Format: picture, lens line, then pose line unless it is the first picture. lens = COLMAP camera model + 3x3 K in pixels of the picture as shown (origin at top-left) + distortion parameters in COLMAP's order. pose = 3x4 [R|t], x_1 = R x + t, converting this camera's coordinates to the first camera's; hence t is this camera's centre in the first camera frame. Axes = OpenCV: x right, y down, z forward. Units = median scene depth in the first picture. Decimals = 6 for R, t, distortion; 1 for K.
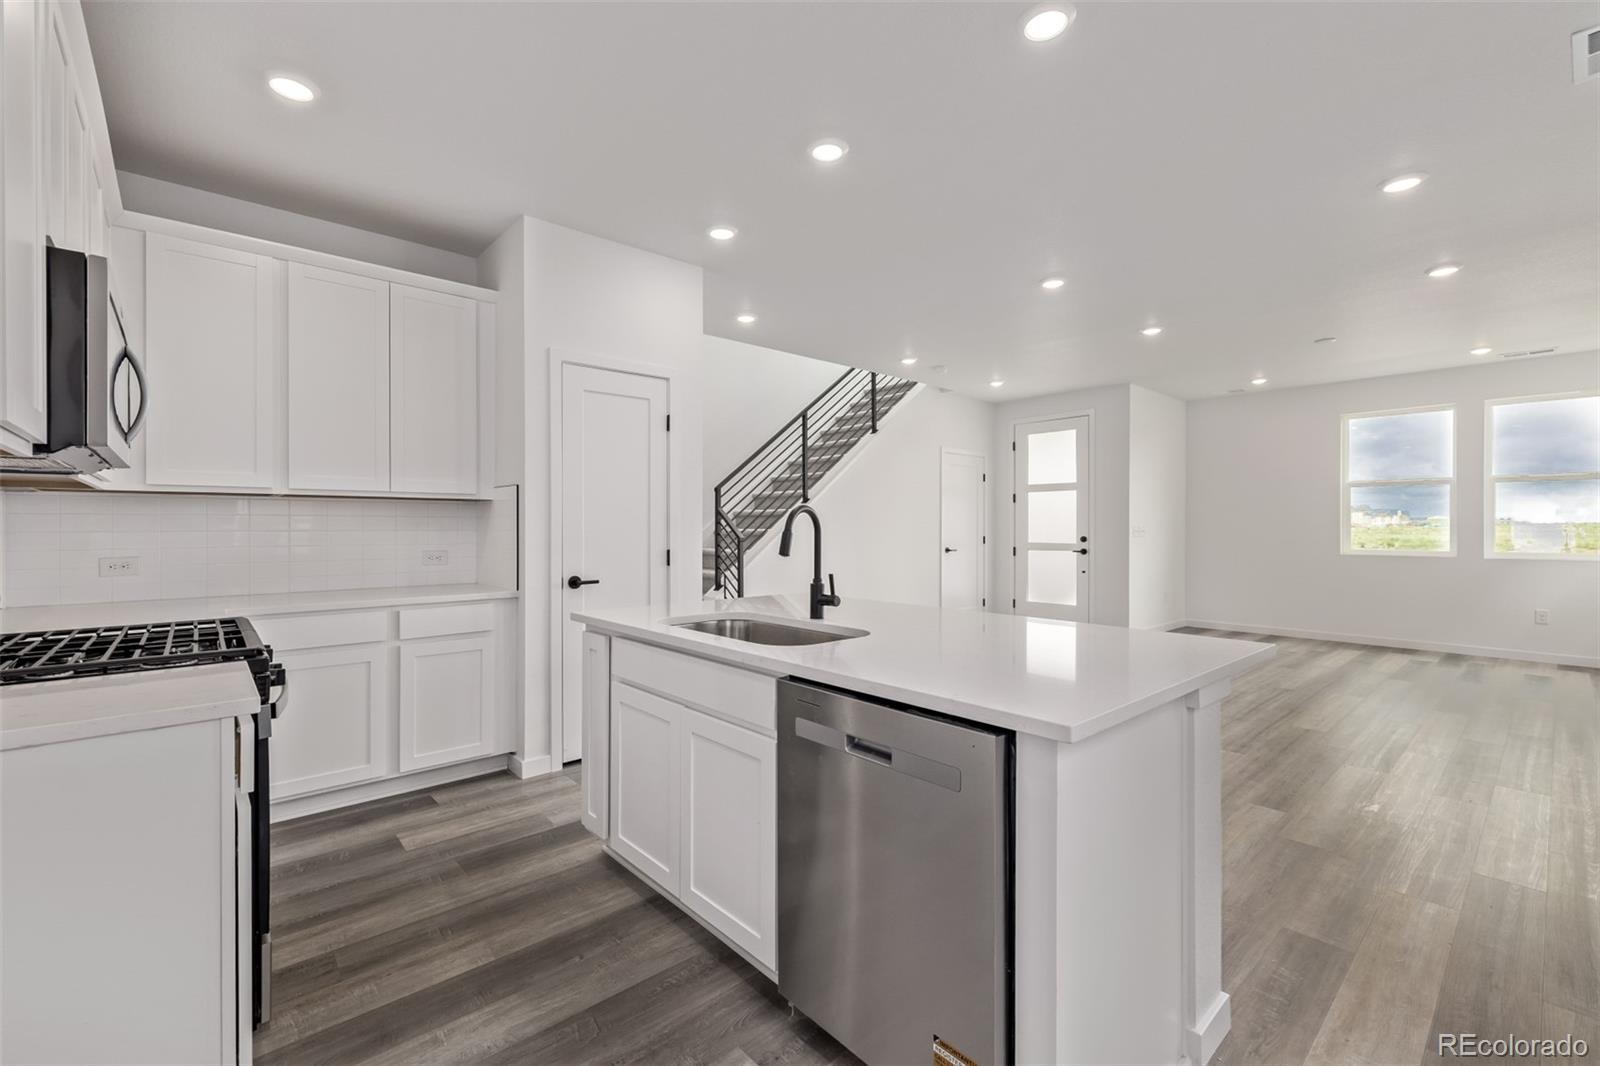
lens RADIAL K [[675.2, 0, 791.6], [0, 675.2, 527.2], [0, 0, 1]] dist [0.000742, 0.000295]
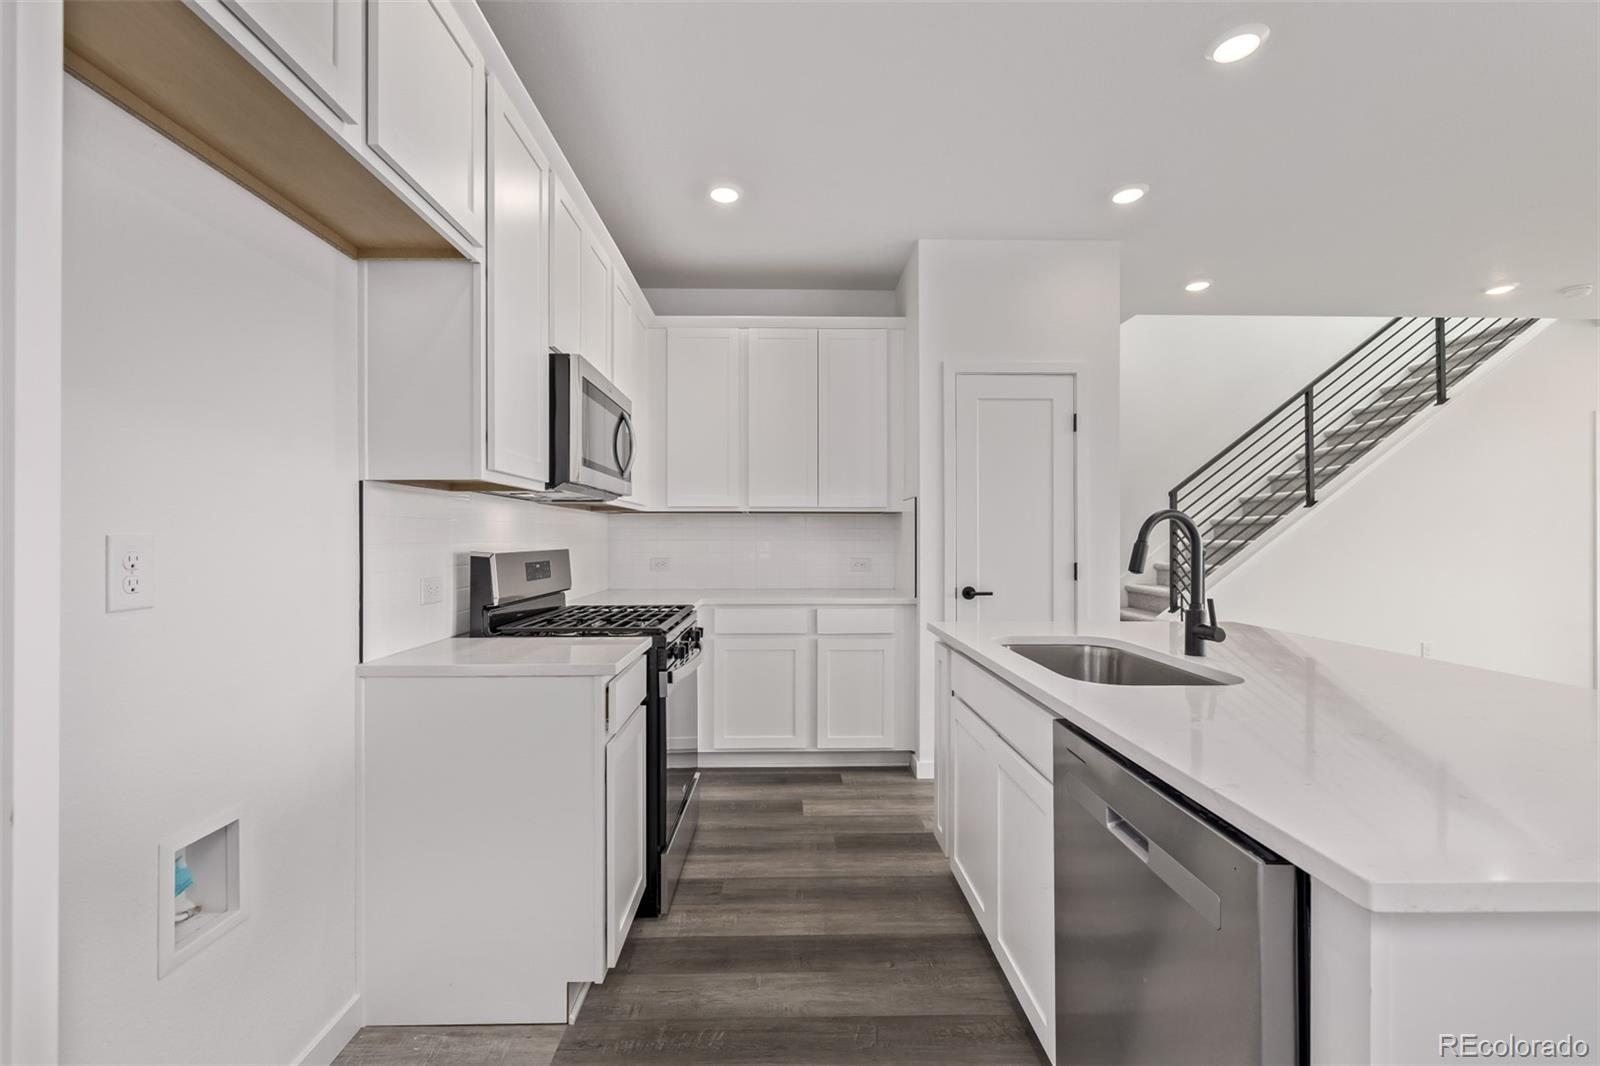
lens RADIAL K [[676.4, 0, 800.0], [0, 676.4, 533.0], [0, 0, 1]] dist [0.001612, 0.000266]
pose [[0.766547, -0.002779, -0.642183, 0.160711], [-0.002191, 0.999974, -0.006942, 0.000876], [0.642185, 0.006729, 0.766520, 0.093688]]
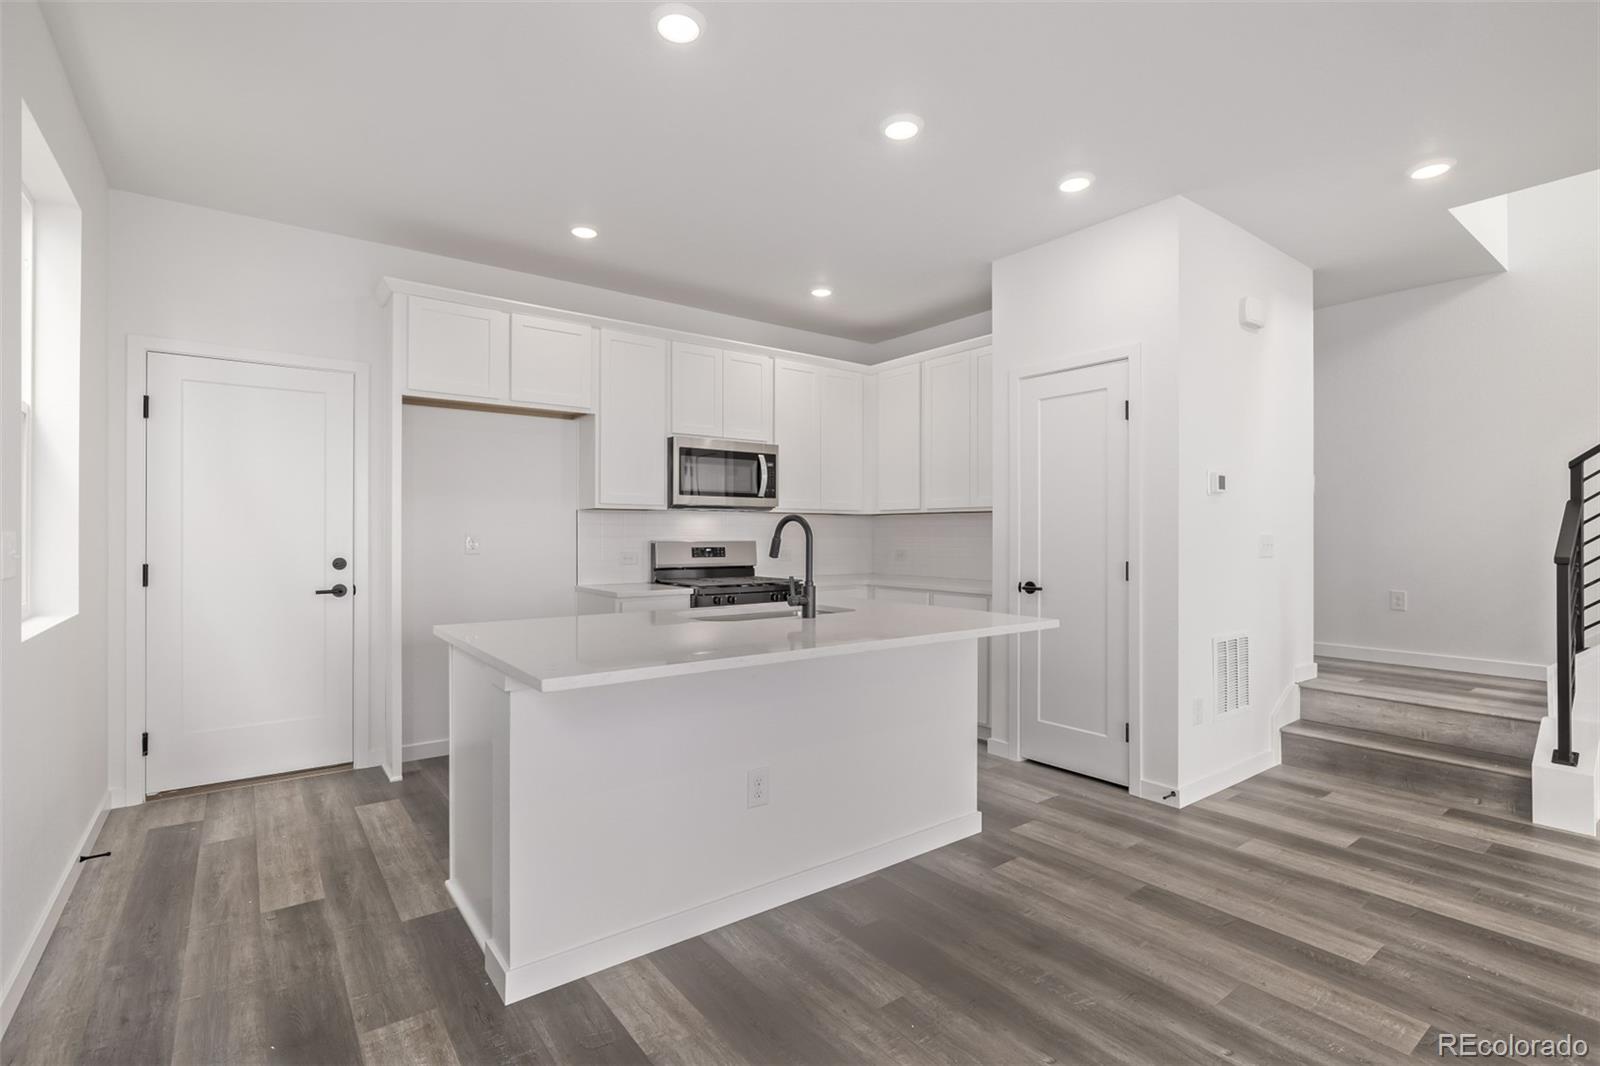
lens RADIAL K [[743.2, 0, 800.0], [0, 743.2, 533.0], [0, 0, 1]] dist [-0.001043, -0.000196]
pose [[-0.072022, -0.001582, -0.997402, 1.052057], [-0.002405, 0.999996, -0.001412, 0.000517], [0.997400, 0.002297, -0.072026, 0.911856]]
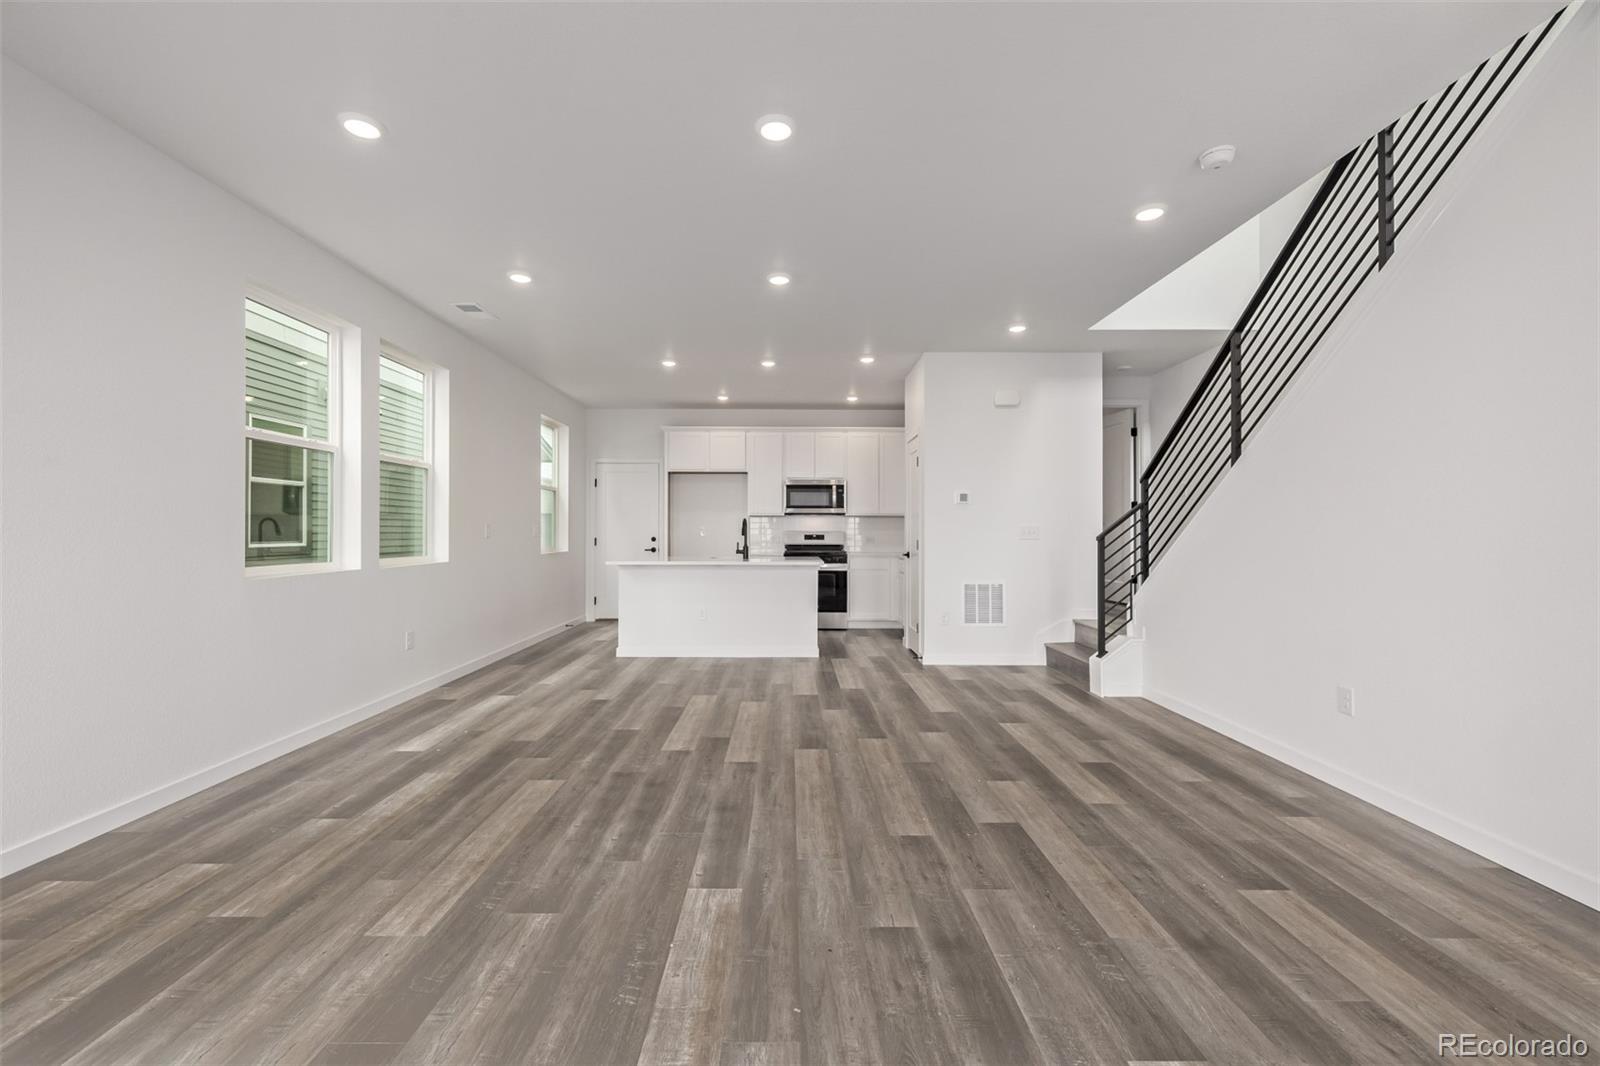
lens RADIAL K [[669.9, 0, 791.7], [0, 669.9, 526.9], [0, 0, 1]] dist [-0.000095, 0.000221]
pose [[-0.650920, -0.008308, -0.759101, 1.702757], [-0.004450, 0.999965, -0.007128, 0.020100], [0.759134, -0.001262, -0.650934, 2.505531]]
